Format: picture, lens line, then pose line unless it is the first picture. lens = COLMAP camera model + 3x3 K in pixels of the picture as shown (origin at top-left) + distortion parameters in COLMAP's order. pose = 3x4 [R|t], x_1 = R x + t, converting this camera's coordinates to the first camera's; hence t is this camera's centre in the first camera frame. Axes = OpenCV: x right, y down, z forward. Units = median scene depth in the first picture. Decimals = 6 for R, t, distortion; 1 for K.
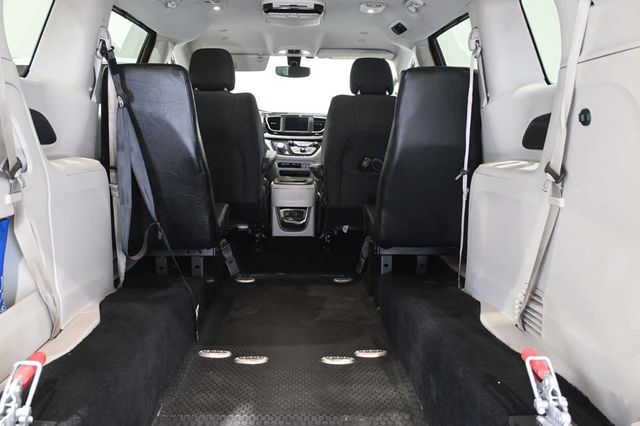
lens RADIAL K [[585.1, 0, 320.0], [0, 585.1, 213.0], [0, 0, 1]] dist [-0.000886, 0.011490]
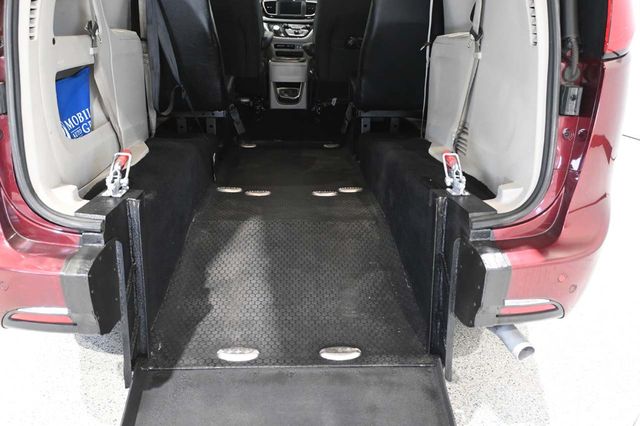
lens RADIAL K [[585.1, 0, 320.0], [0, 585.1, 213.0], [0, 0, 1]] dist [-0.000886, 0.011490]
pose [[0.999945, -0.001673, 0.010320, 0.005279], [-0.000135, 0.984973, 0.172708, 0.059303], [-0.010454, -0.172700, 0.984919, -0.240151]]
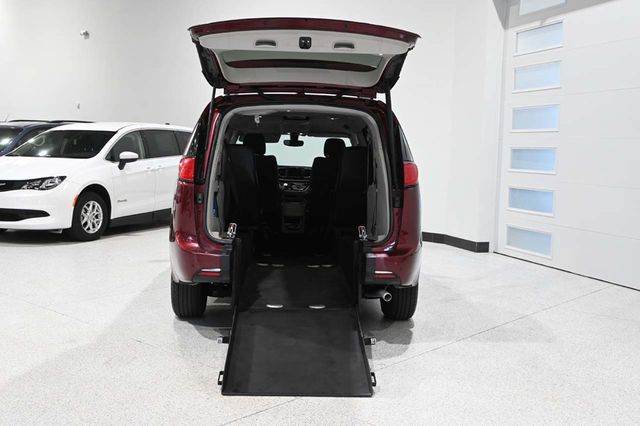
lens RADIAL K [[701.8, 0, 320.0], [0, 701.8, 213.0], [0, 0, 1]] dist [-0.000397, -0.000115]
pose [[0.999857, 0.012503, 0.011374, 0.018126], [-0.011159, 0.993718, -0.111353, 0.301141], [-0.012694, 0.111210, 0.993716, -1.603253]]
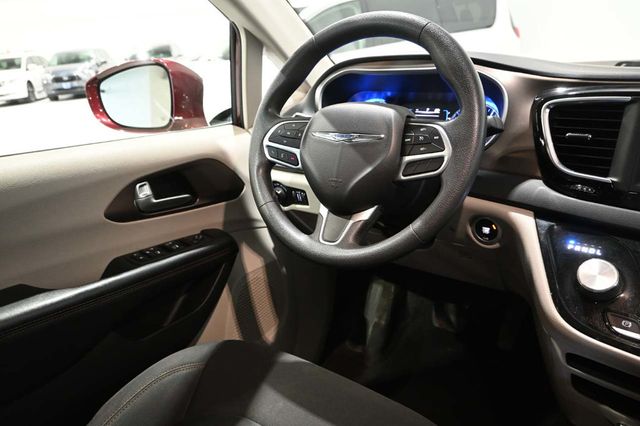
lens RADIAL K [[440.5, 0, 320.0], [0, 440.5, 213.0], [0, 0, 1]] dist [0.000428, 0.000750]
pose [[0.777886, 0.162159, -0.607123, -0.081695], [-0.042557, 0.977508, 0.206560, -0.239629], [0.626963, -0.134843, 0.767290, 1.275581]]
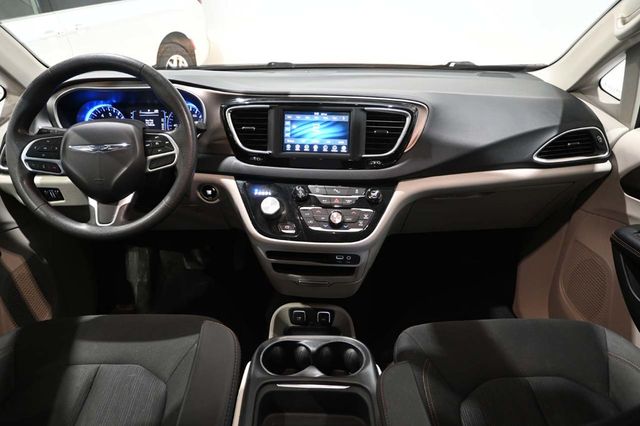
lens RADIAL K [[440.5, 0, 320.0], [0, 440.5, 213.0], [0, 0, 1]] dist [0.000428, 0.000750]
pose [[0.998938, -0.004033, -0.045907, -0.040524], [0.017166, 0.957032, 0.289473, -0.278478], [0.042767, -0.289954, 0.956085, 1.144177]]
